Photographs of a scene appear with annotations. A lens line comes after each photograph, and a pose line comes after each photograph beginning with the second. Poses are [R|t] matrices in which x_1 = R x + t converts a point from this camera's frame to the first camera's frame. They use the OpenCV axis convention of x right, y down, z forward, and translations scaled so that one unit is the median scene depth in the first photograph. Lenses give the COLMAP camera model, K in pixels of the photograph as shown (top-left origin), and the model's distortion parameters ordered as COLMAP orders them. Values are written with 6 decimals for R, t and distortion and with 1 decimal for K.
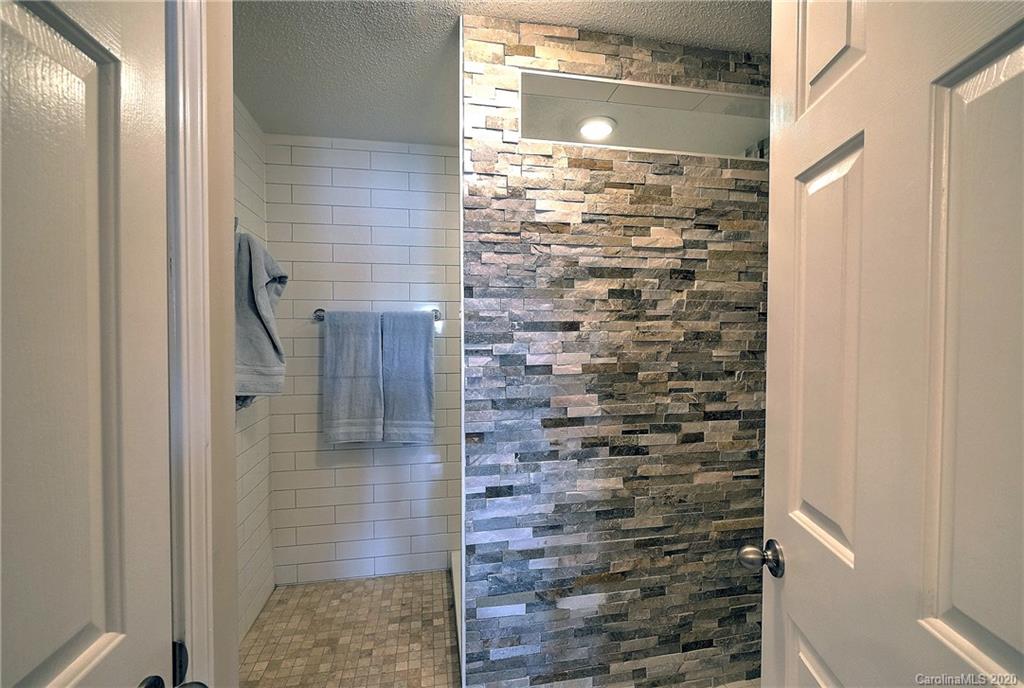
lens RADIAL K [[444.6, 0, 513.6], [0, 444.6, 346.7], [0, 0, 1]] dist [-0.002686, -0.000085]
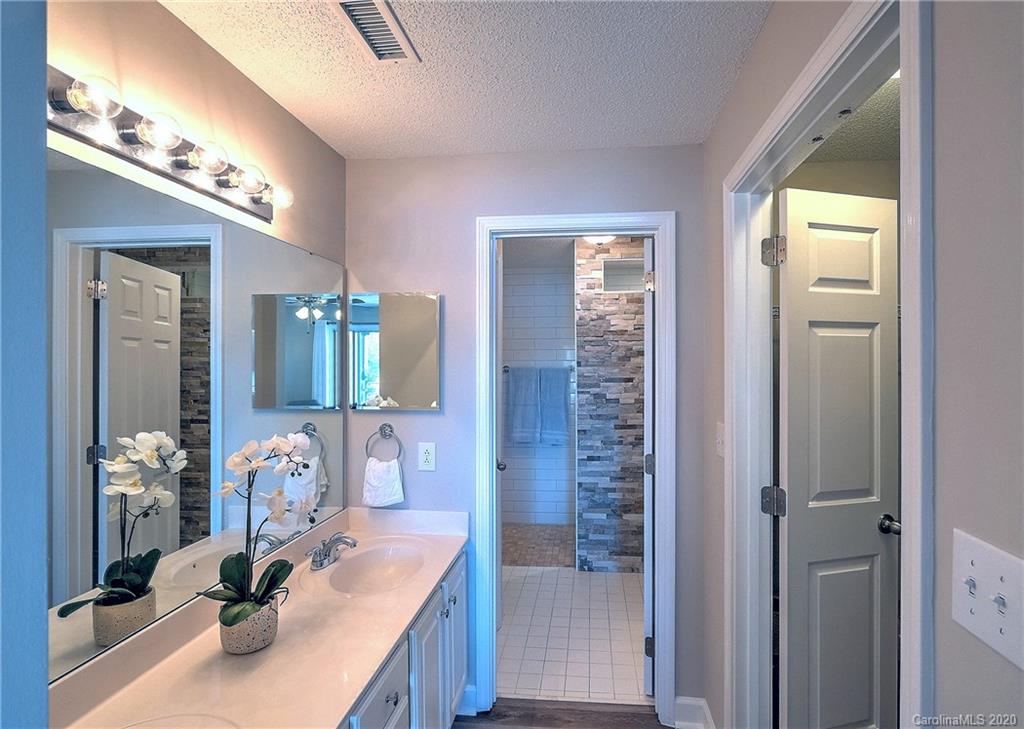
lens RADIAL K [[653.6, 0, 513.9], [0, 653.6, 365.3], [0, 0, 1]] dist [-0.002600, -0.000043]
pose [[0.947571, -0.002653, -0.319533, 0.598490], [-0.003681, 0.999809, -0.019217, -0.054469], [0.319523, 0.019385, 0.947380, -2.053398]]
